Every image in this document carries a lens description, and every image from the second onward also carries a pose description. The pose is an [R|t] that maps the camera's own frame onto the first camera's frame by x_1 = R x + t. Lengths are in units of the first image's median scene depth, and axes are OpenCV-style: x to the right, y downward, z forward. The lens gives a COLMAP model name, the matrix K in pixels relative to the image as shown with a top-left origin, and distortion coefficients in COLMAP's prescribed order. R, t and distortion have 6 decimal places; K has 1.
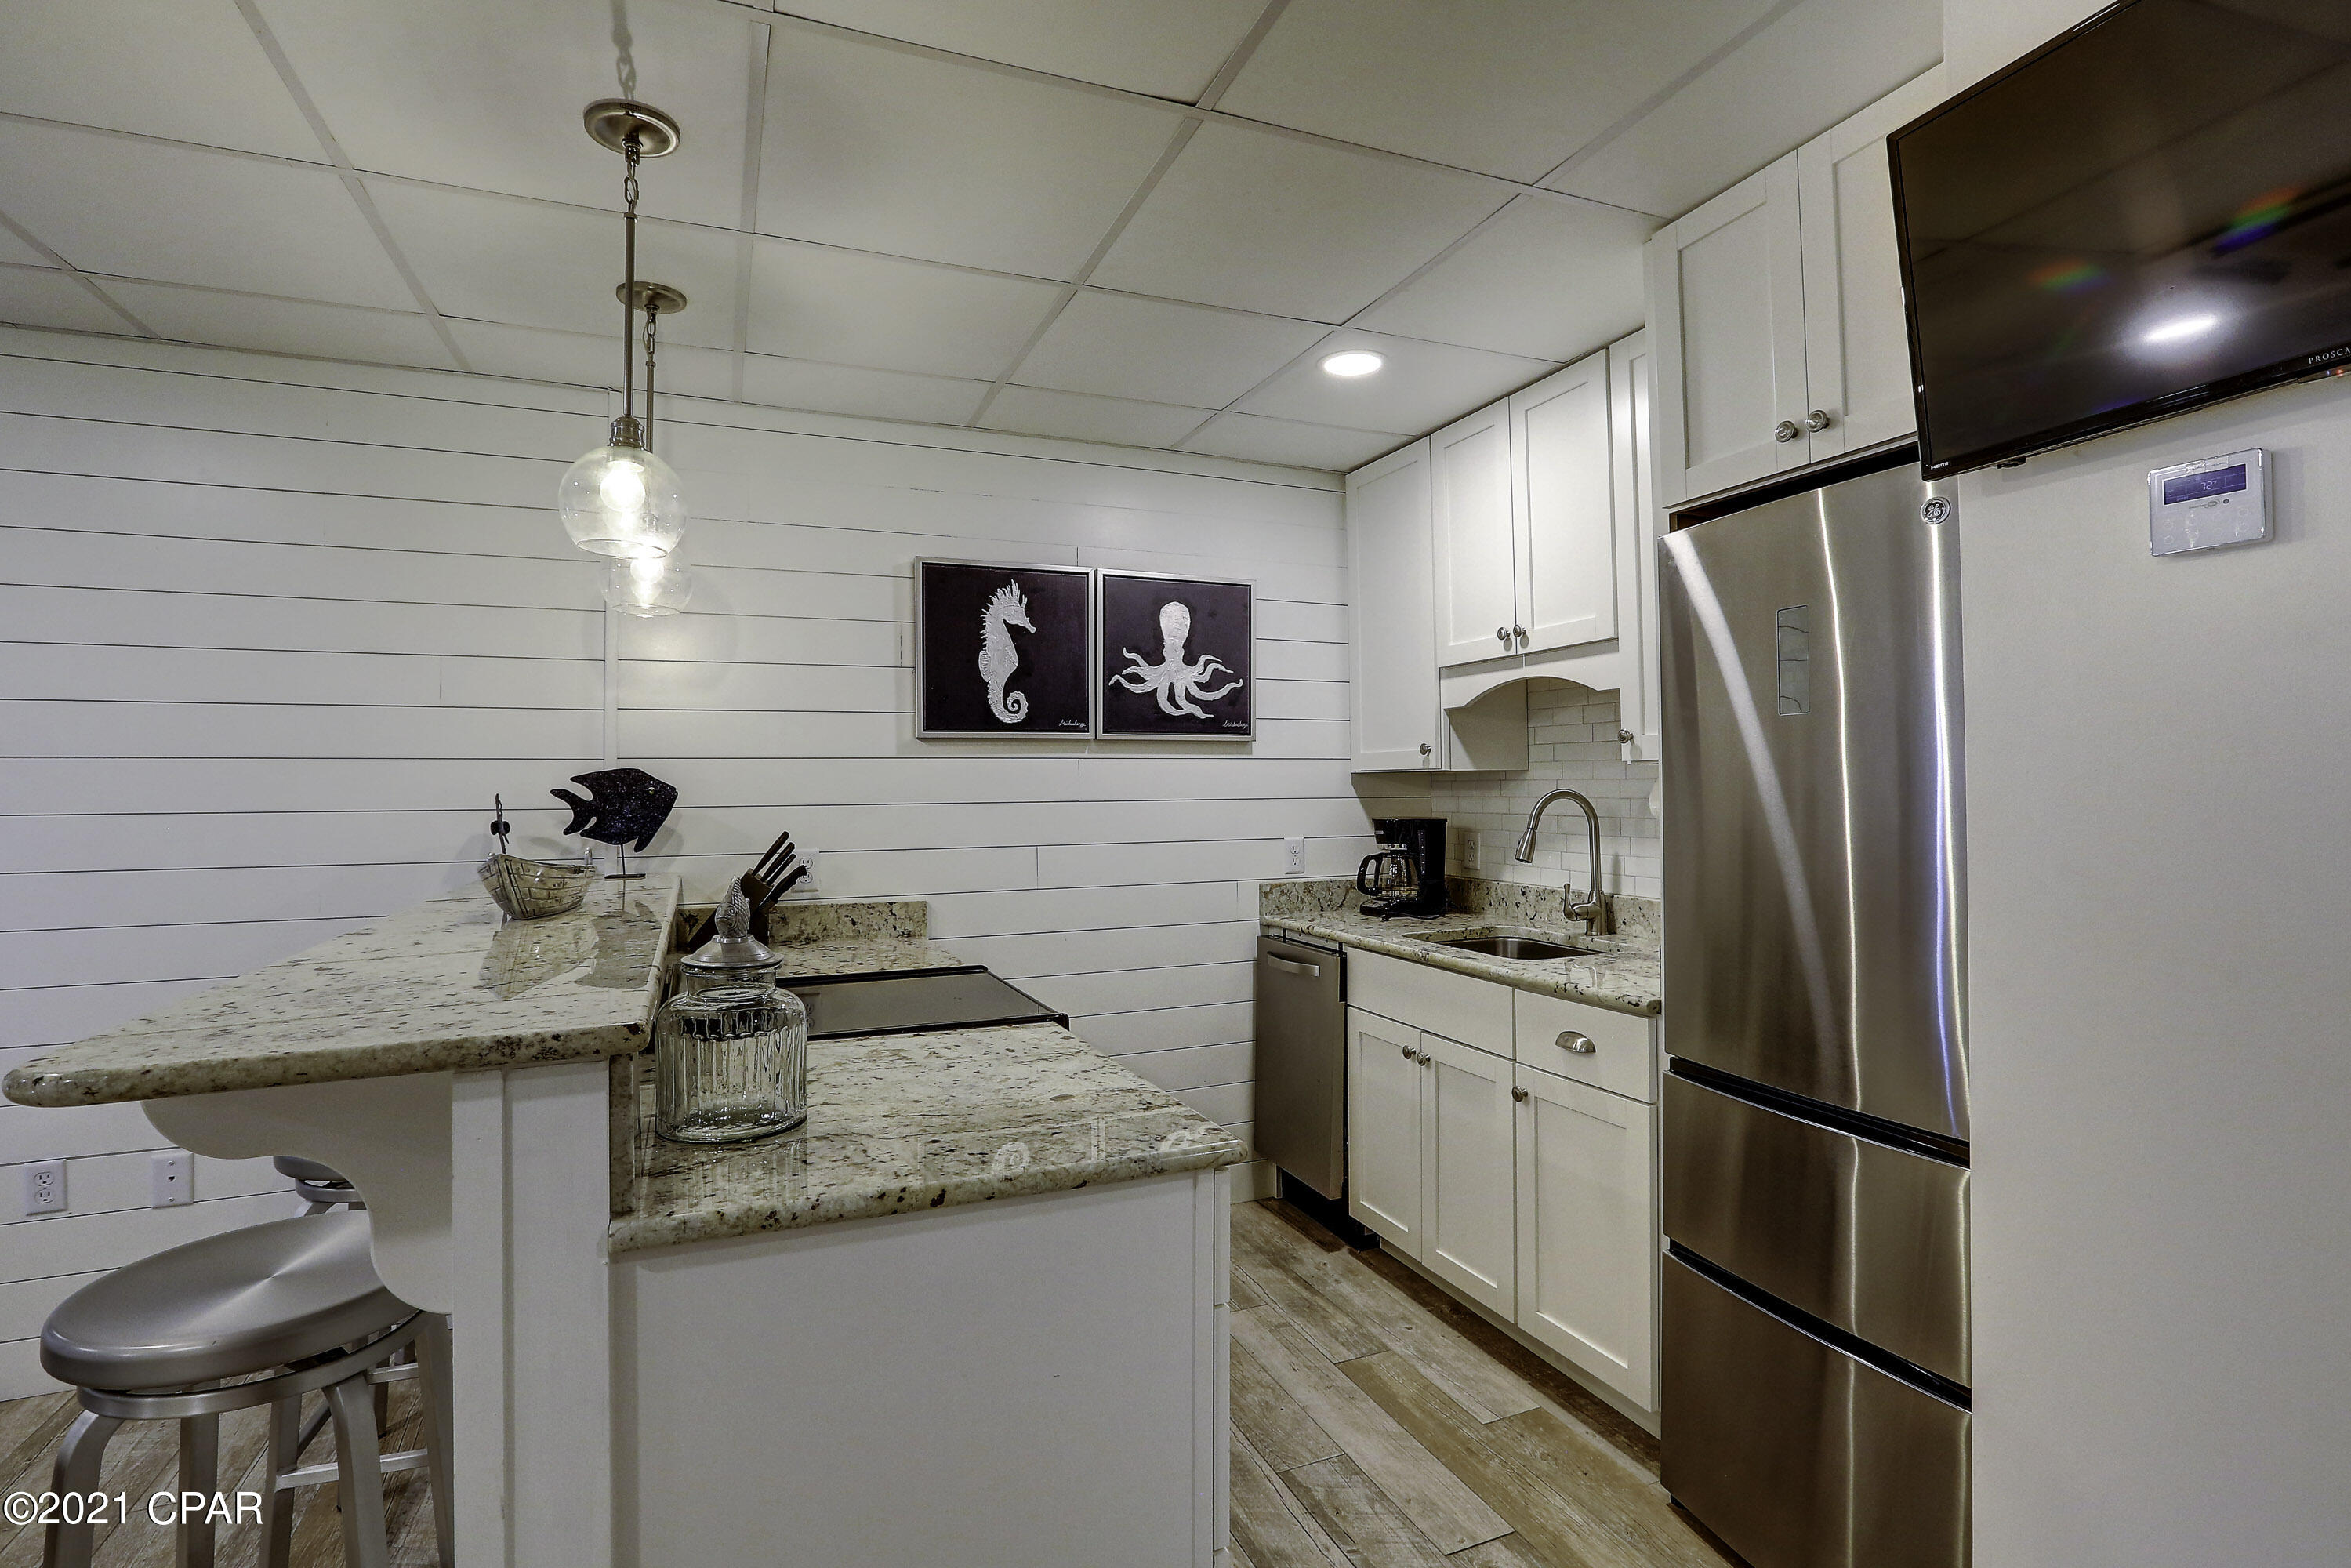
lens RADIAL K [[1016.6, 0, 1250.4], [0, 1016.6, 775.6], [0, 0, 1]] dist [-0.053894, 0.016245]
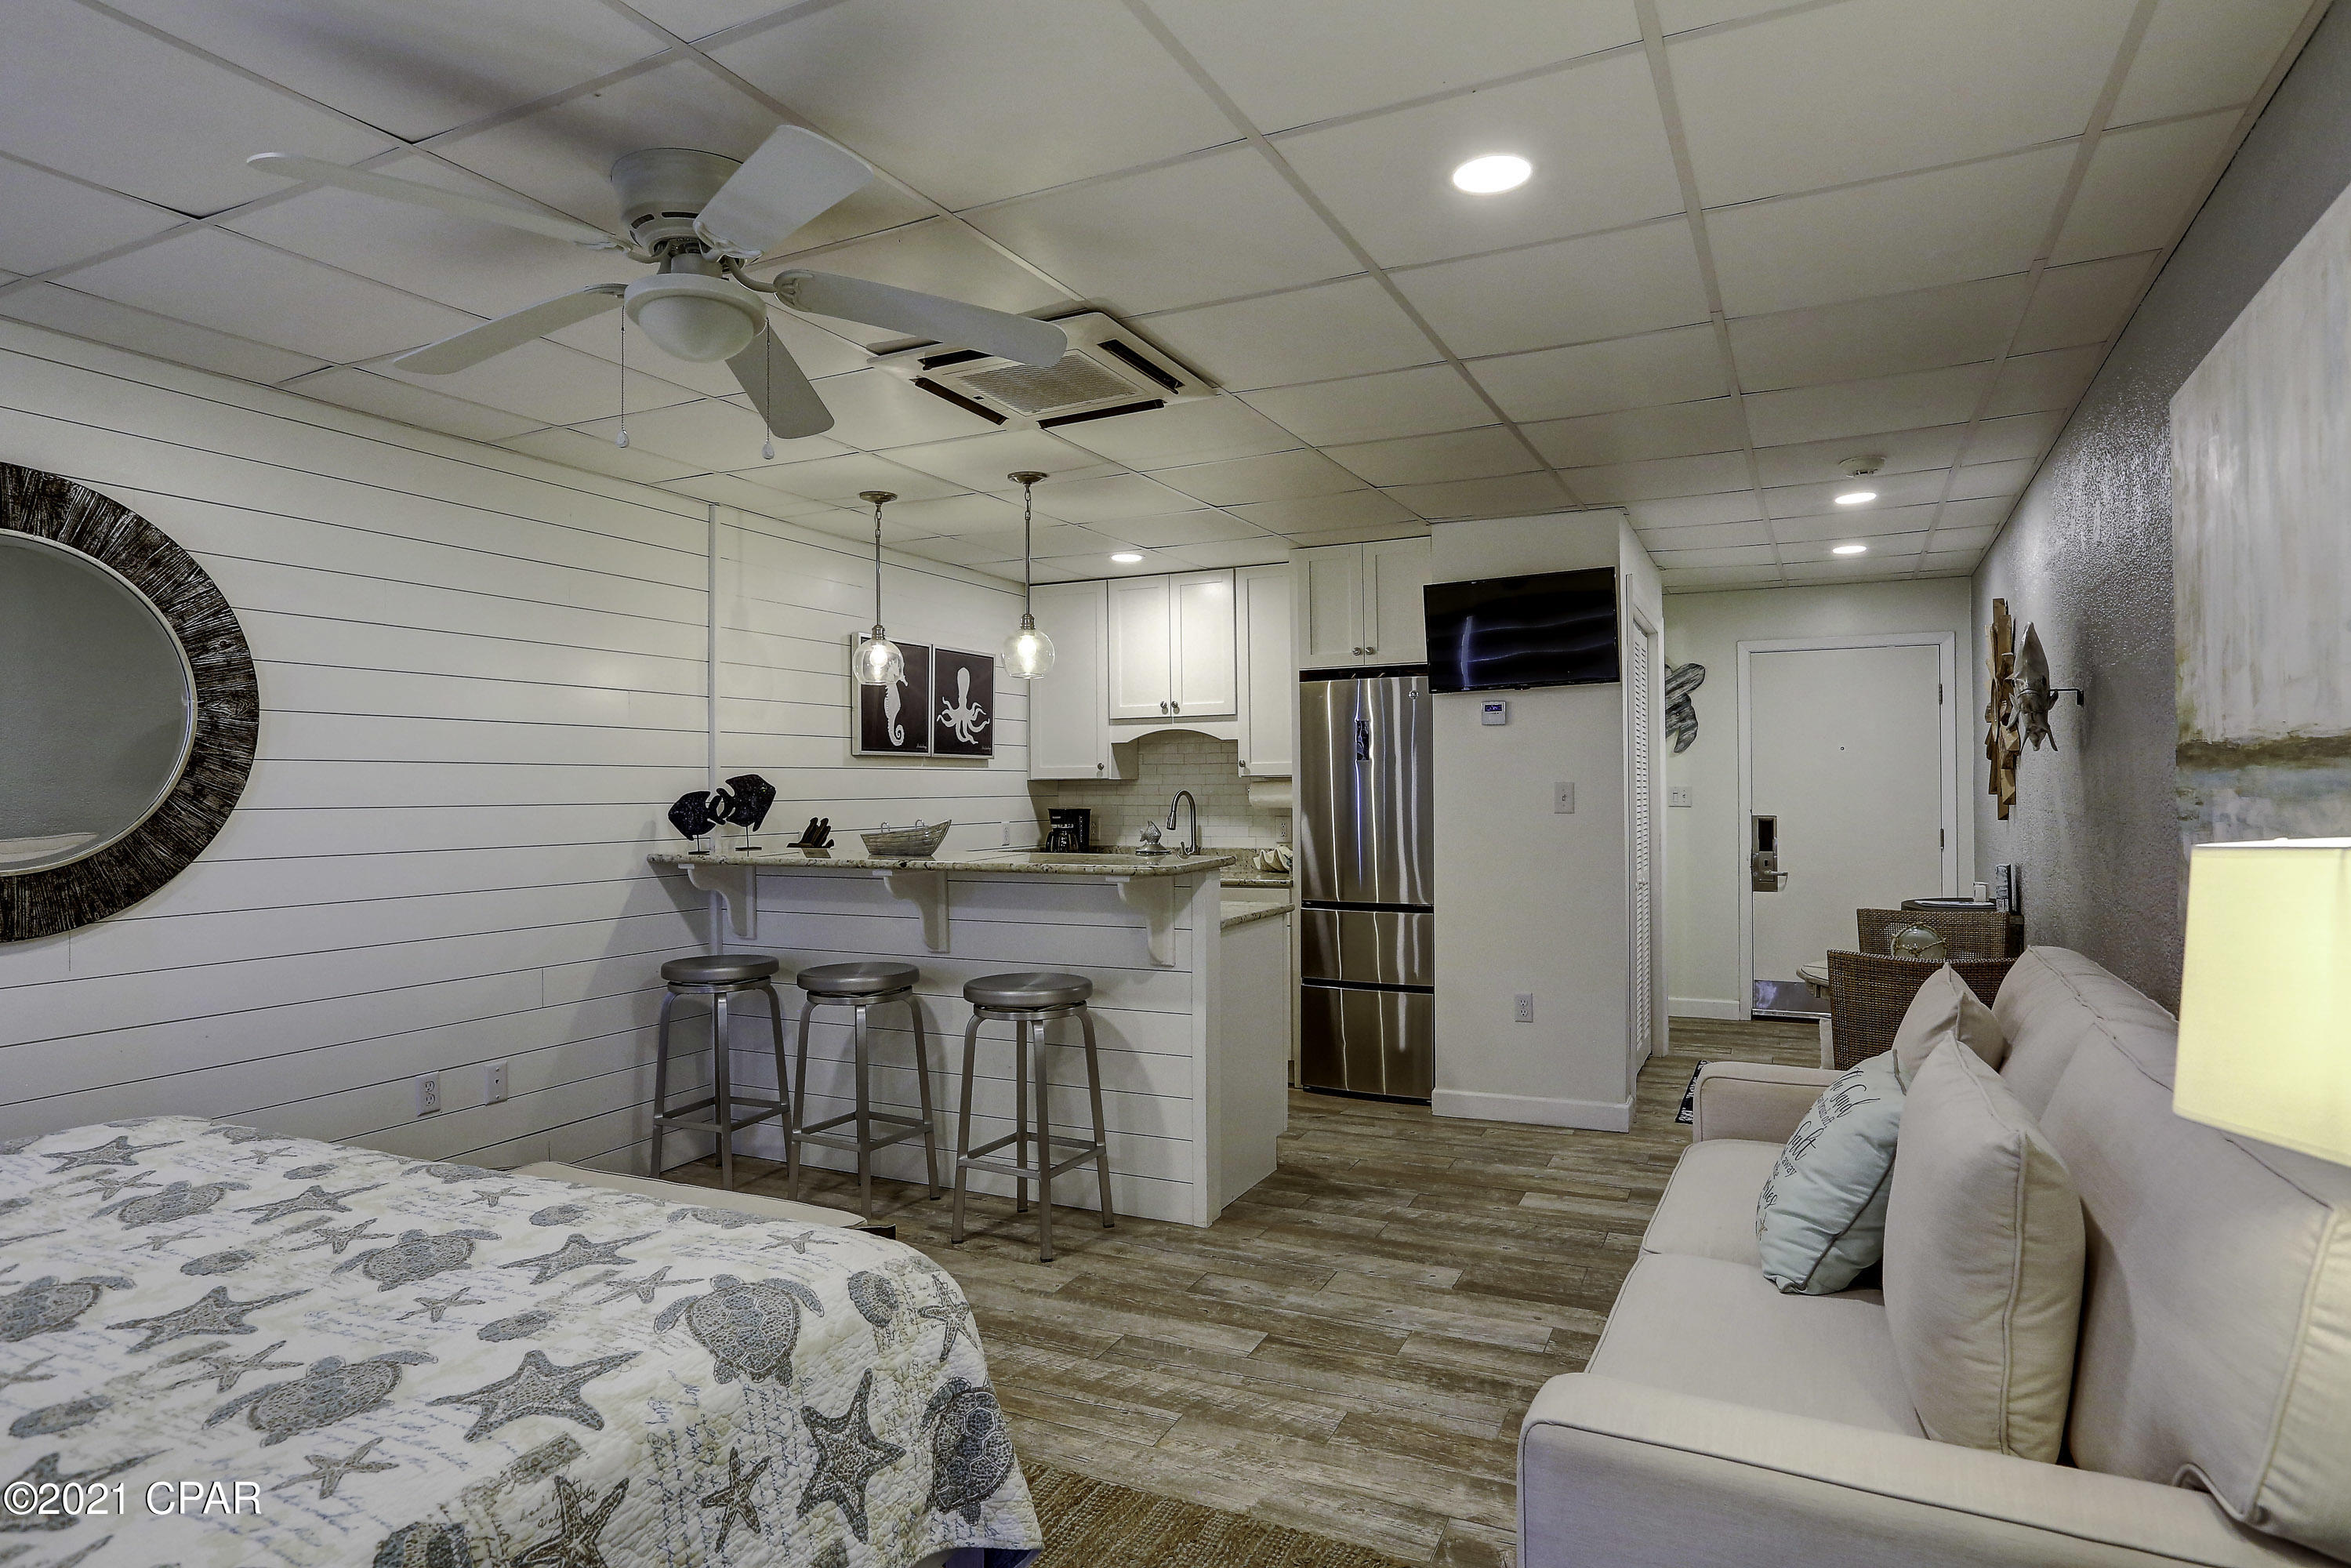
lens RADIAL K [[1301.7, 0, 1175.5], [0, 1301.7, 784.0], [0, 0, 1]] dist [-0.042291, 0.029757]
pose [[0.735490, 0.005000, 0.677517, -1.242419], [-0.005538, 0.999984, -0.001368, 0.005136], [-0.677512, -0.002746, 0.735506, -0.696466]]
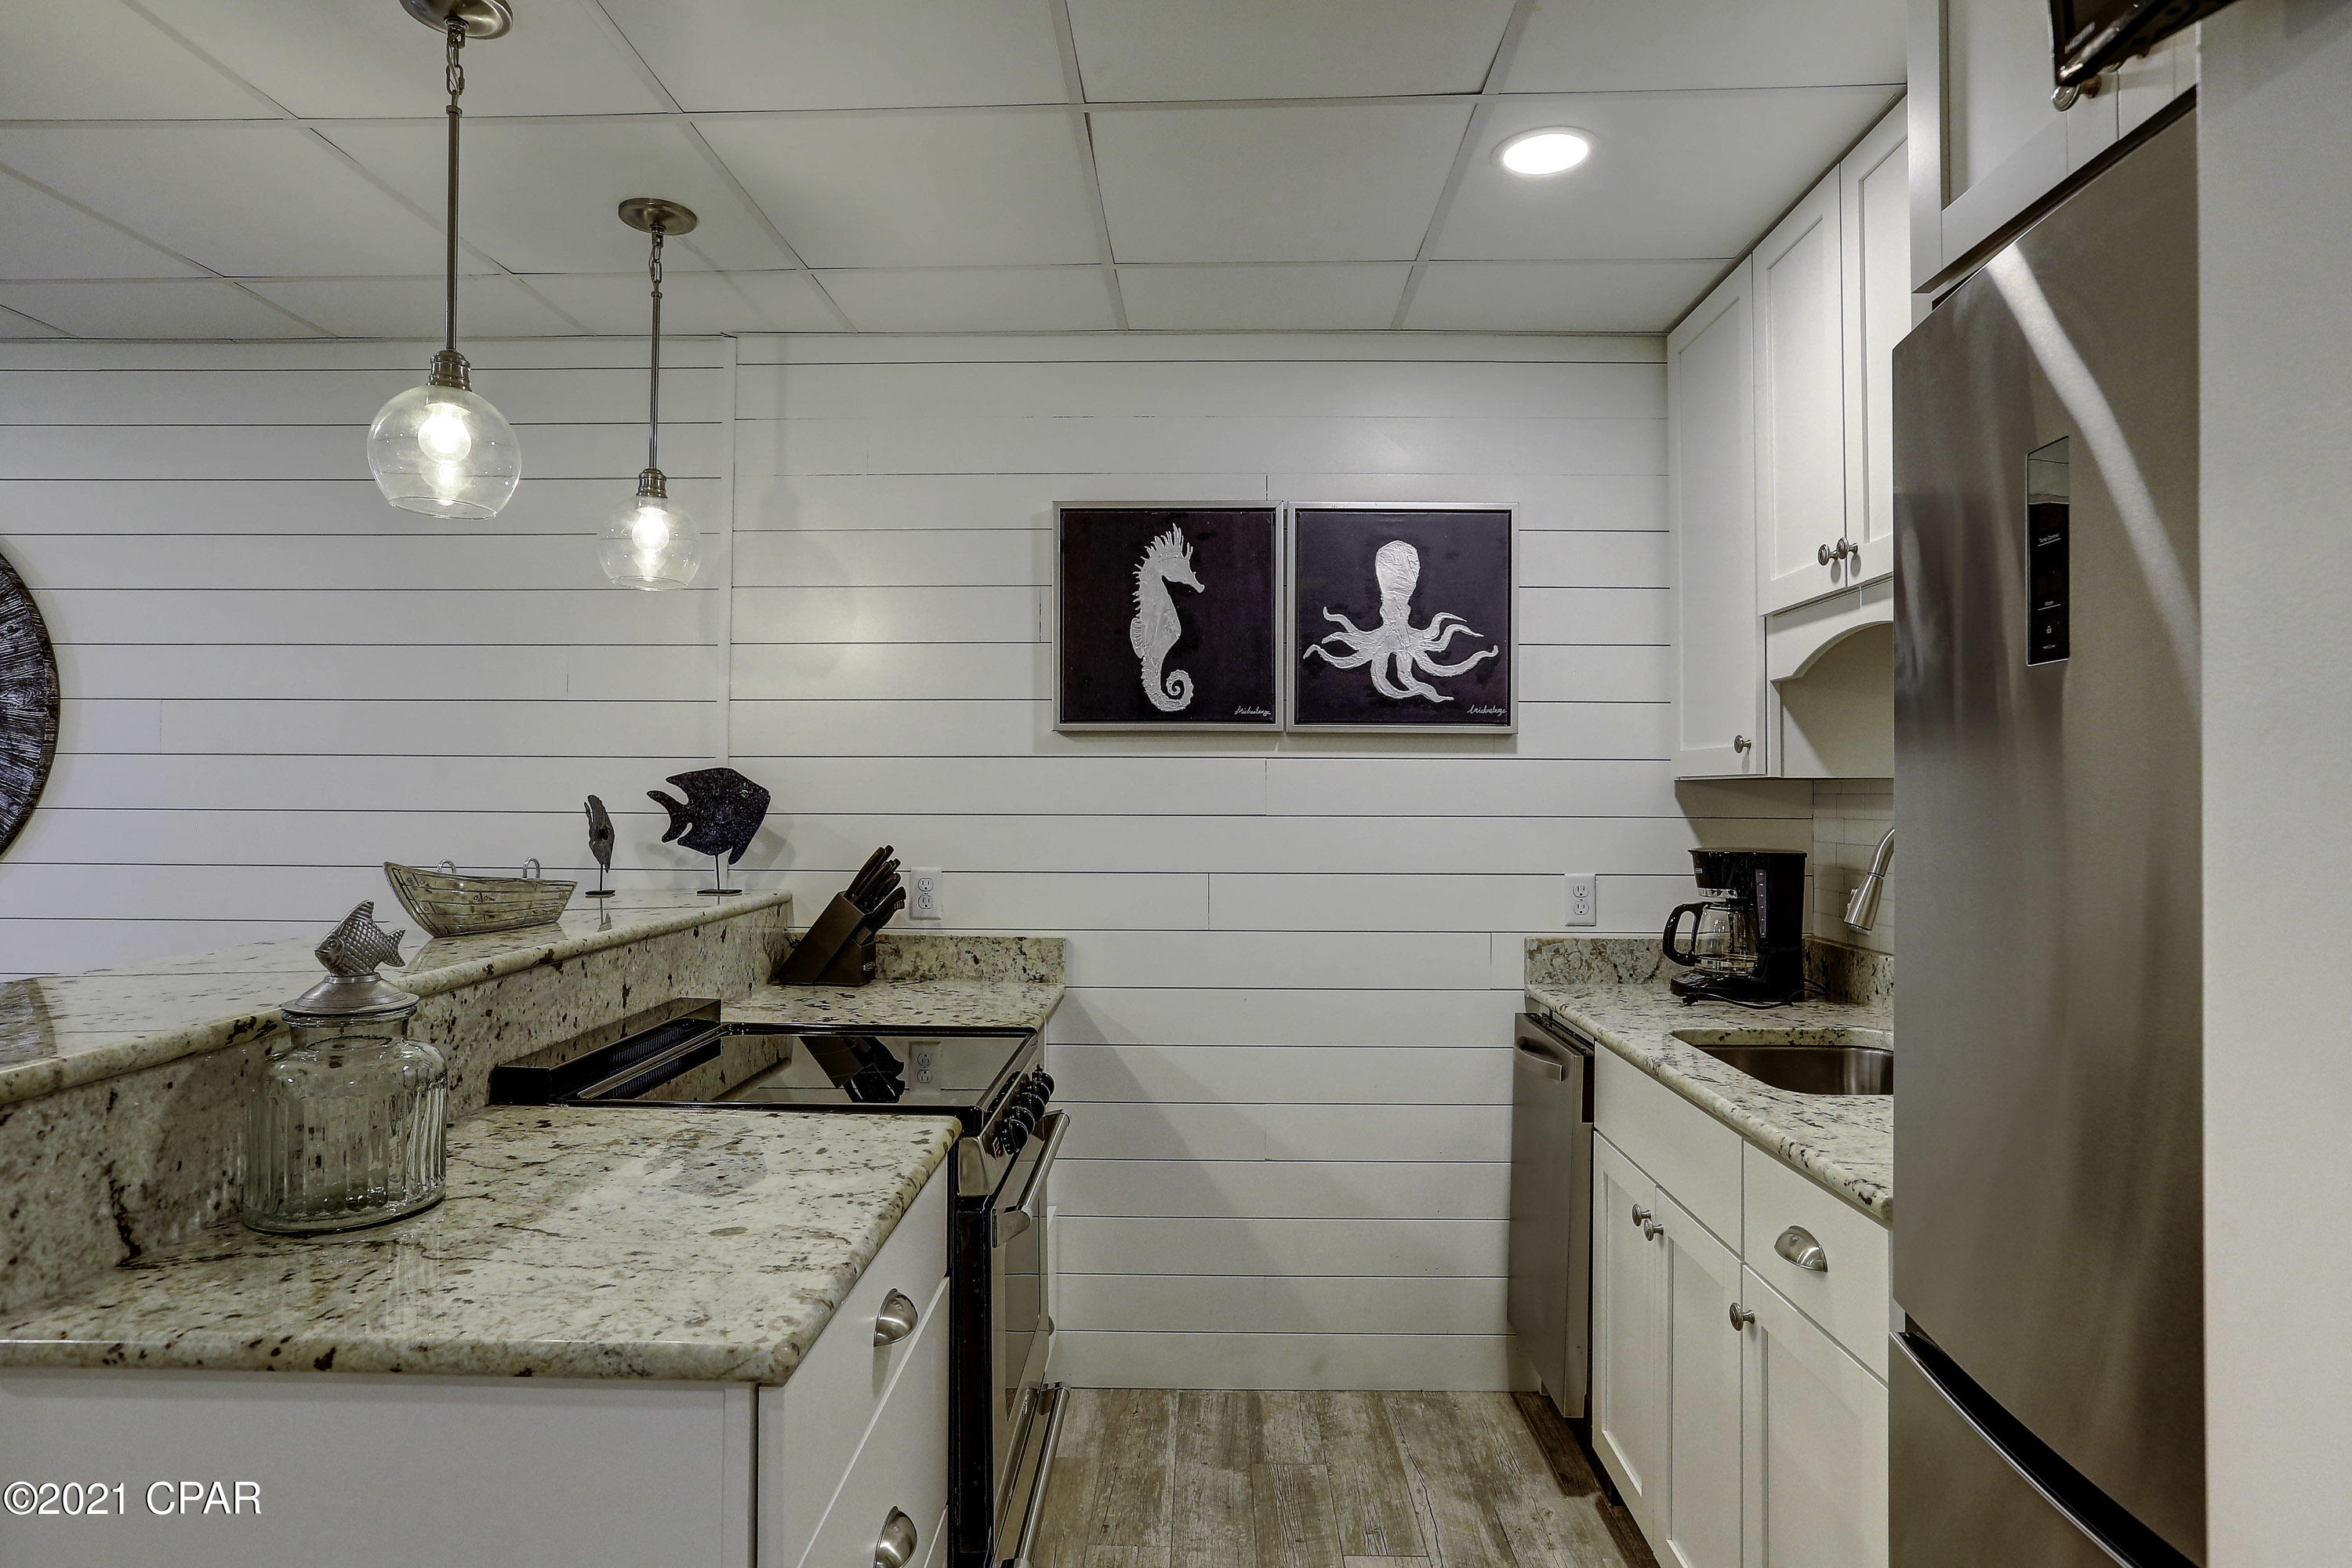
lens RADIAL K [[1302.2, 0, 1176.0], [0, 1302.2, 784.0], [0, 0, 1]] dist [-0.042291, 0.029757]
pose [[0.918914, 0.009356, -0.394348, 0.156031], [-0.008594, 0.999956, 0.003698, -0.000733], [0.394365, -0.000010, 0.918954, 0.098785]]
